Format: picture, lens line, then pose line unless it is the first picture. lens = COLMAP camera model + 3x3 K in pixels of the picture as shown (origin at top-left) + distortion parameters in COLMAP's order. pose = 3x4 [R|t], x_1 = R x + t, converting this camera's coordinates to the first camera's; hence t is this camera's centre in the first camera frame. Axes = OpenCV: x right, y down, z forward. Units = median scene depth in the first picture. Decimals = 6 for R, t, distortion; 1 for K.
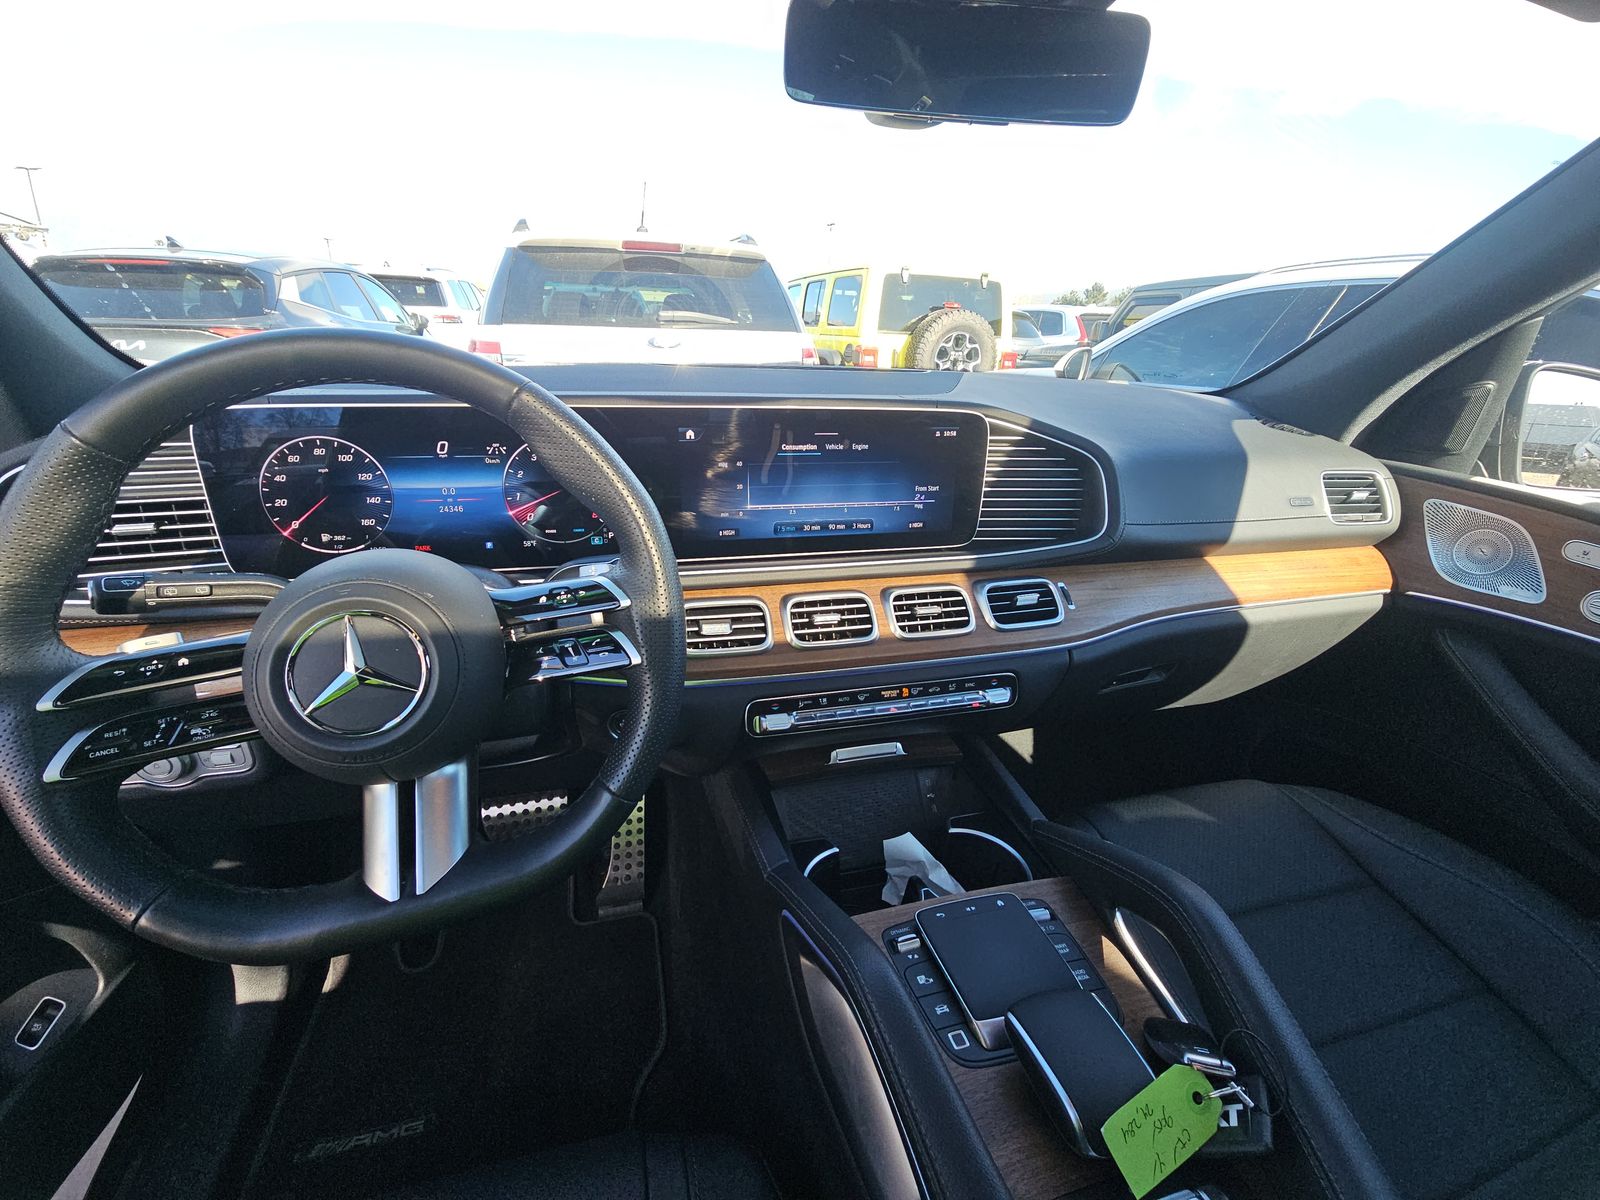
lens RADIAL K [[651.3, 0, 794.6], [0, 651.3, 590.9], [0, 0, 1]] dist [0.008169, -0.006964]
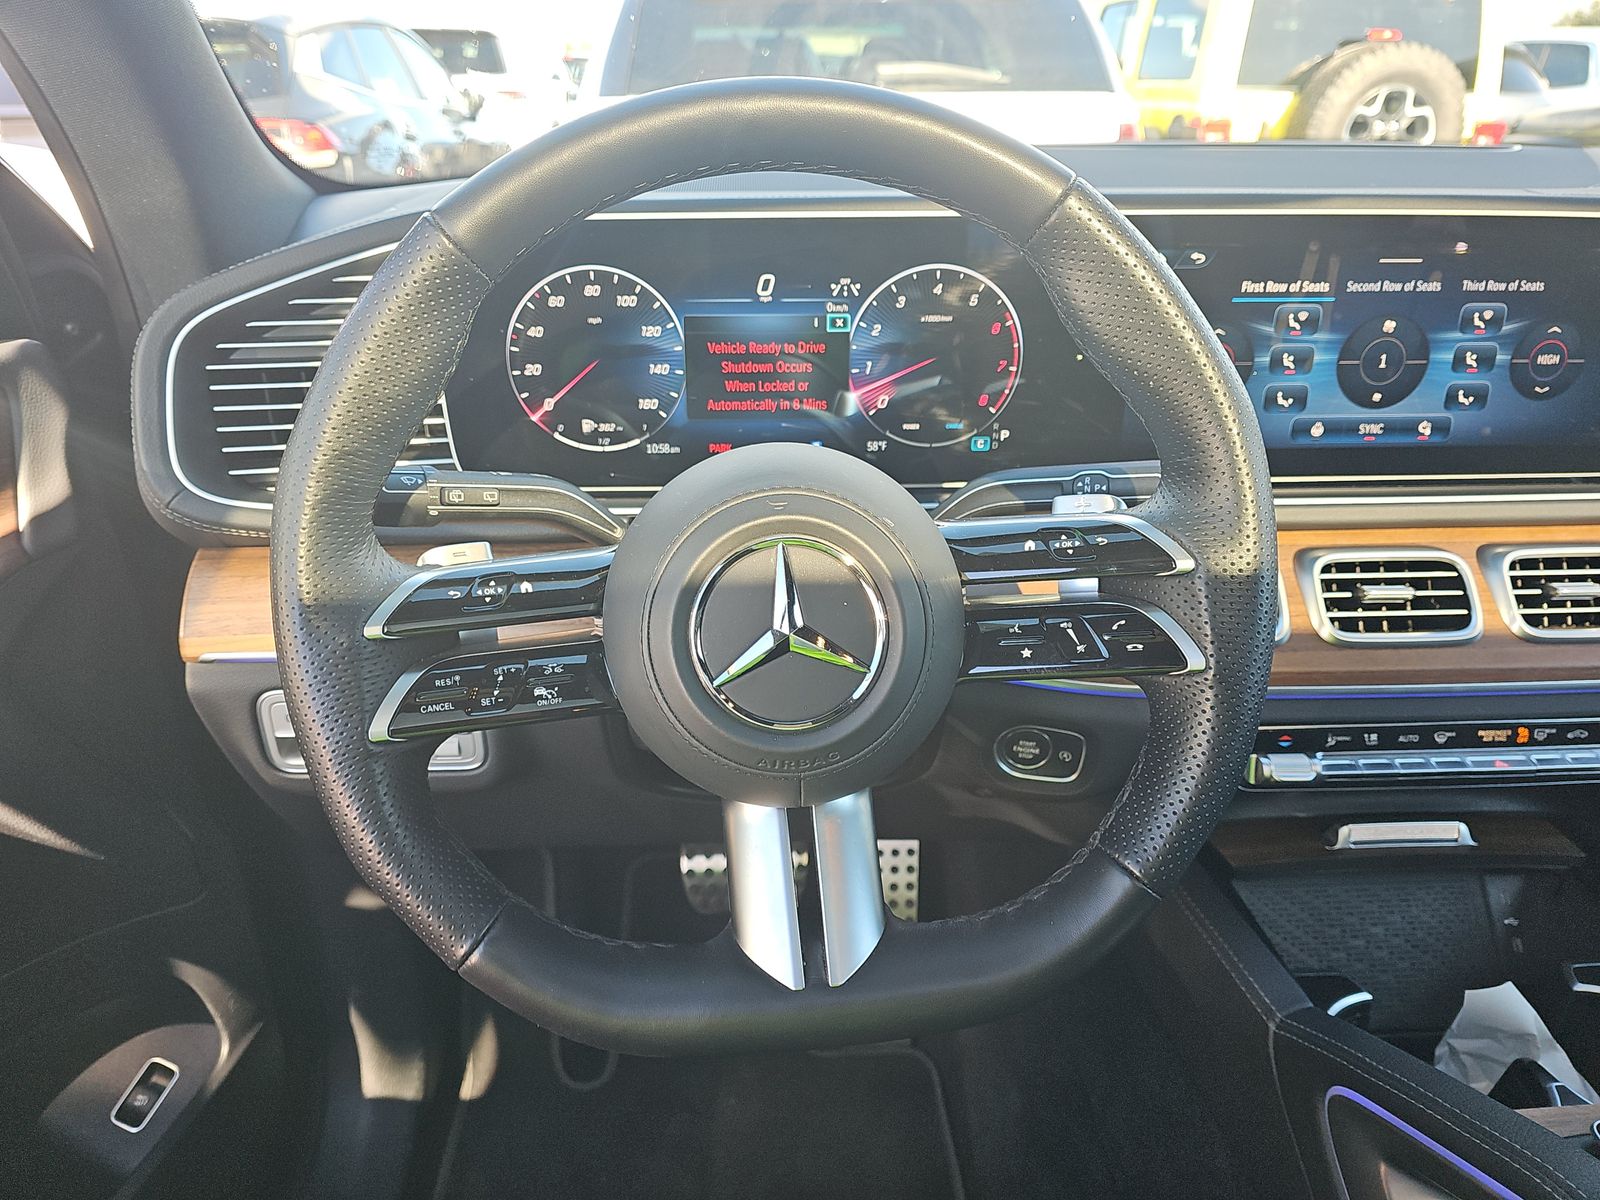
lens RADIAL K [[1075.3, 0, 802.2], [0, 1075.3, 606.8], [0, 0, 1]] dist [0.026466, -0.021191]
pose [[0.979005, 0.058658, -0.195214, -0.240980], [-0.047247, 0.996919, 0.062612, 0.017490], [0.198285, -0.052074, 0.978760, -0.014691]]
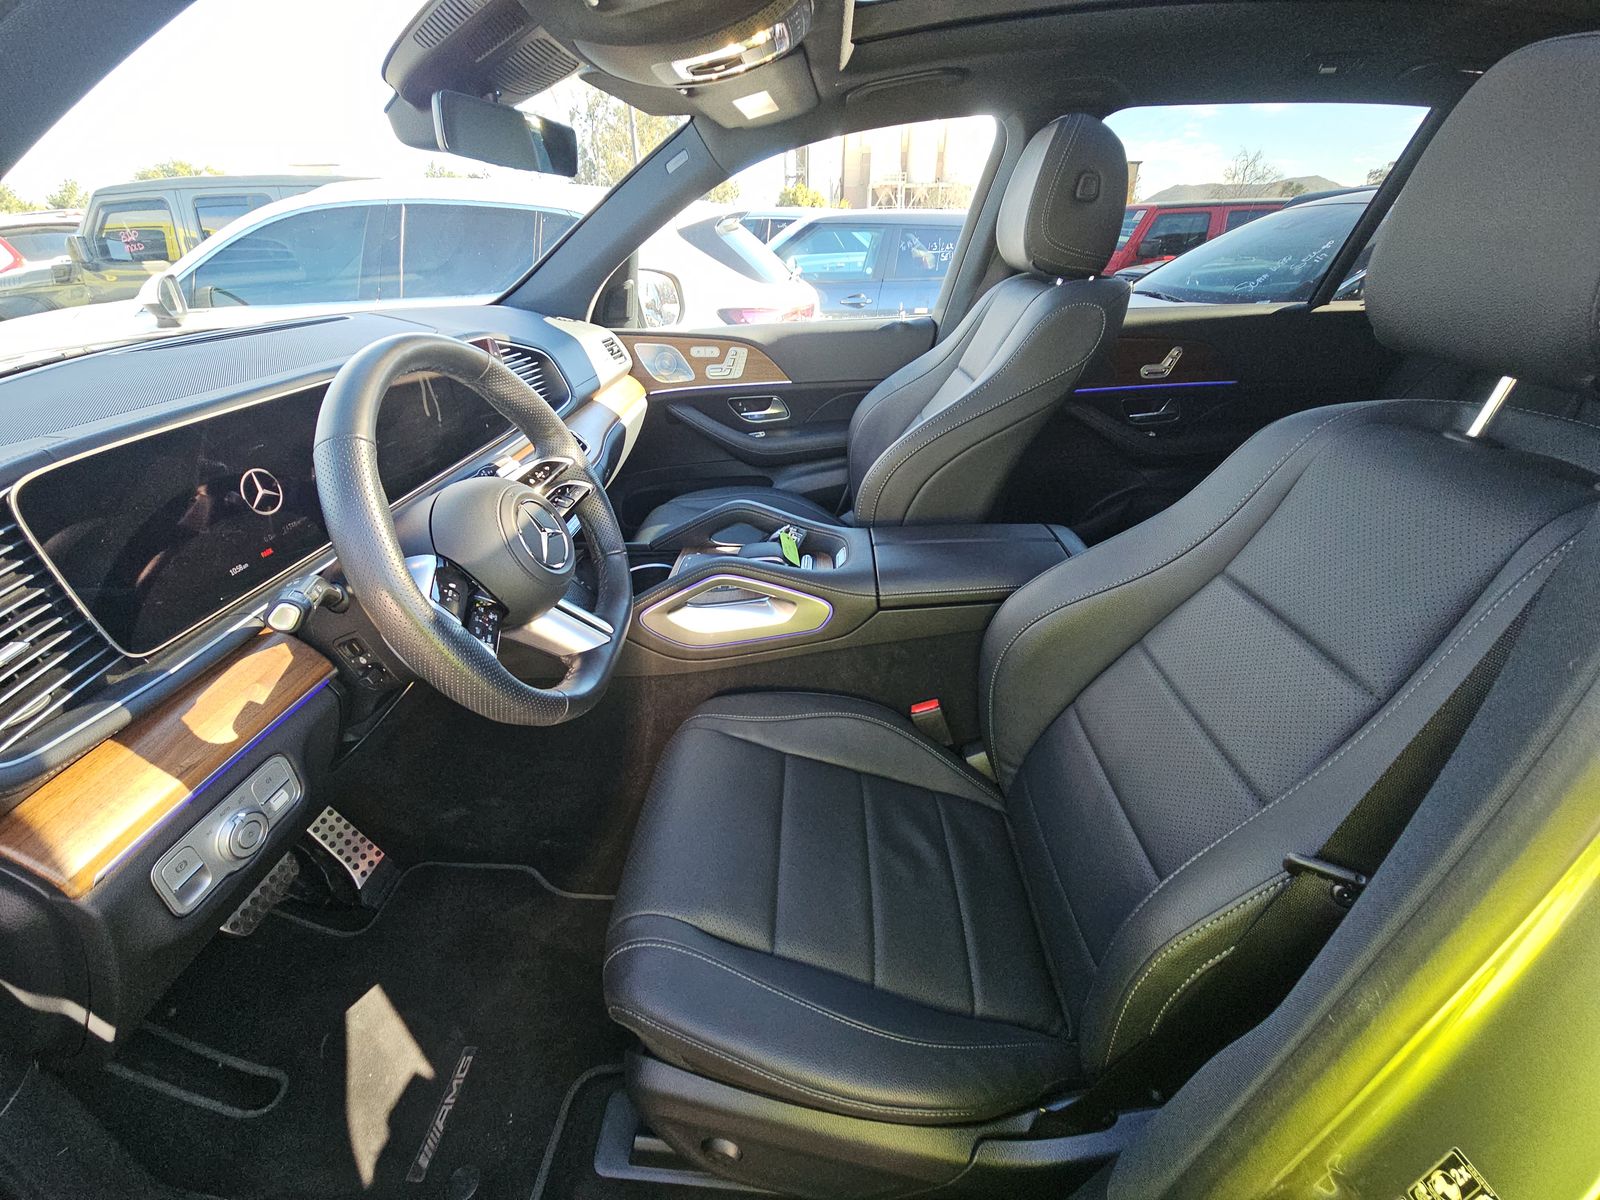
lens RADIAL K [[651.3, 0, 796.7], [0, 651.3, 593.0], [0, 0, 1]] dist [0.008169, -0.006964]
pose [[0.293277, -0.493344, 0.818902, -1.040438], [0.378944, 0.846393, 0.374193, -0.068514], [-0.877719, 0.200577, 0.435177, -0.161003]]
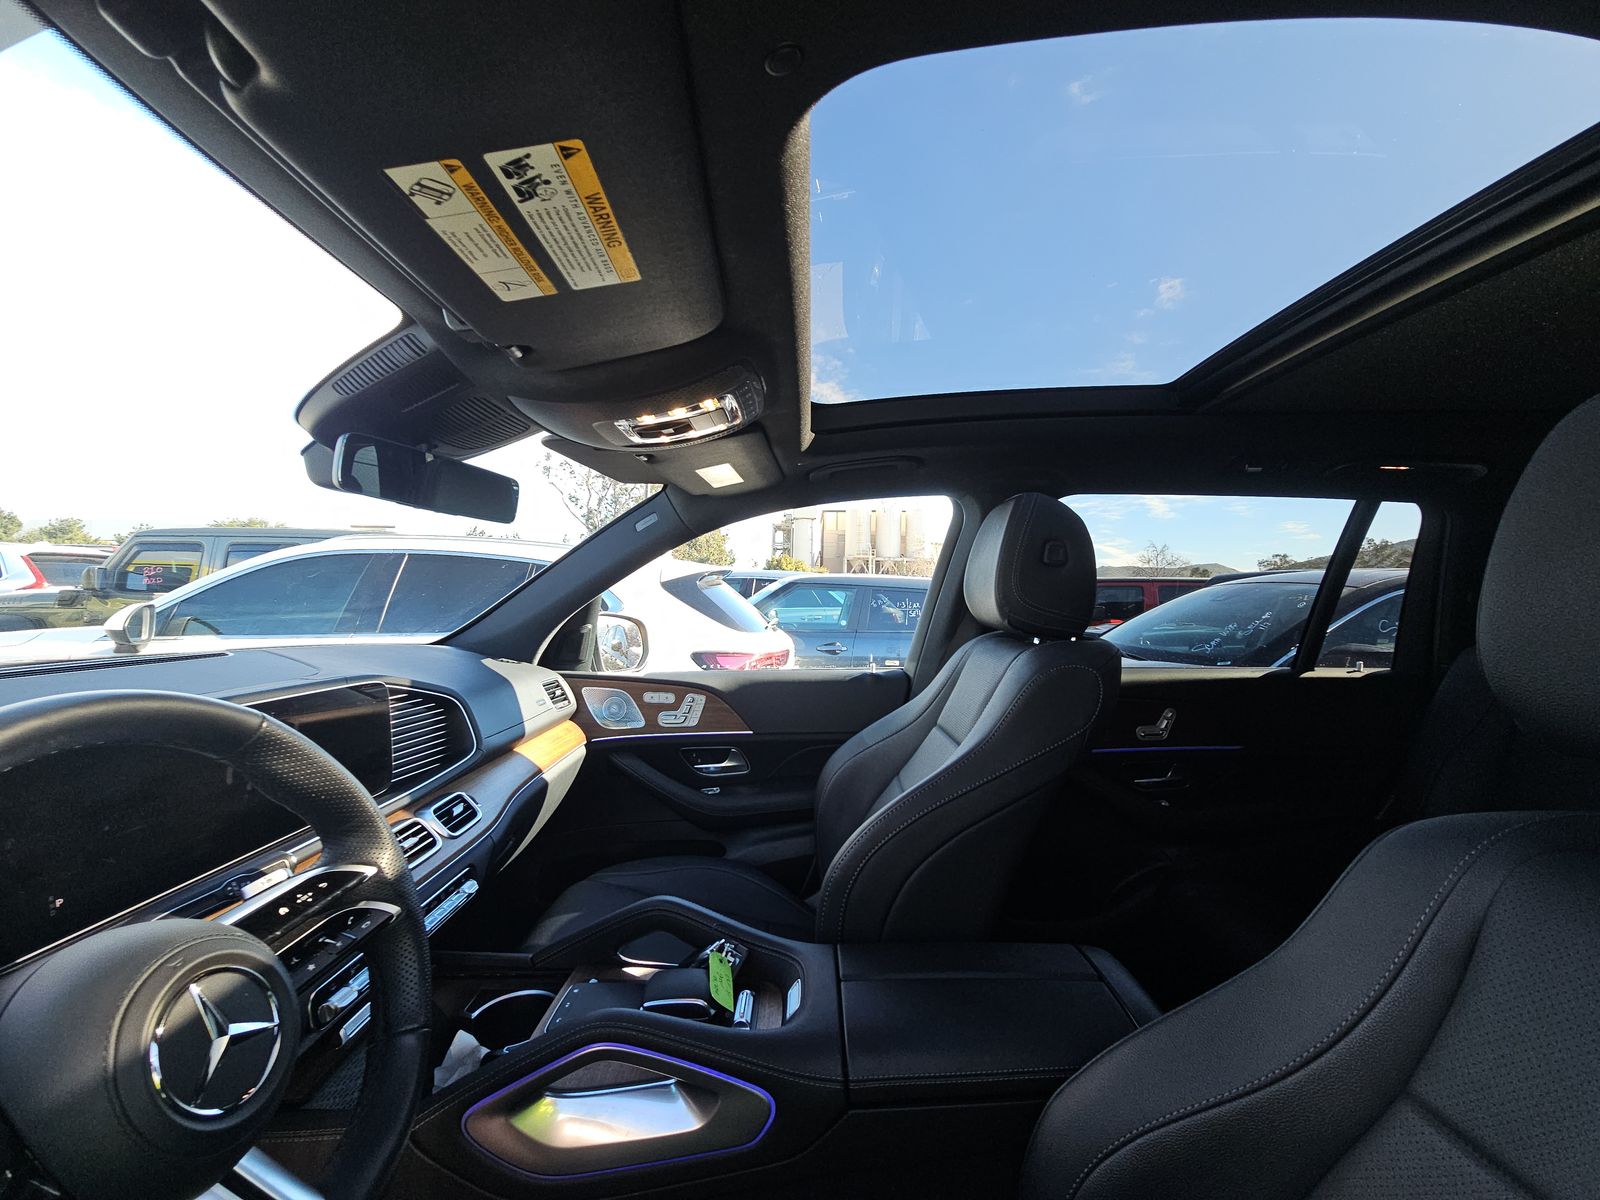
lens RADIAL K [[651.3, 0, 799.3], [0, 651.3, 589.0], [0, 0, 1]] dist [0.008169, -0.006964]
pose [[0.269859, -0.023629, 0.962610, -0.713889], [0.350694, 0.933450, -0.075401, -0.060408], [-0.896766, 0.357929, 0.260186, -0.121774]]
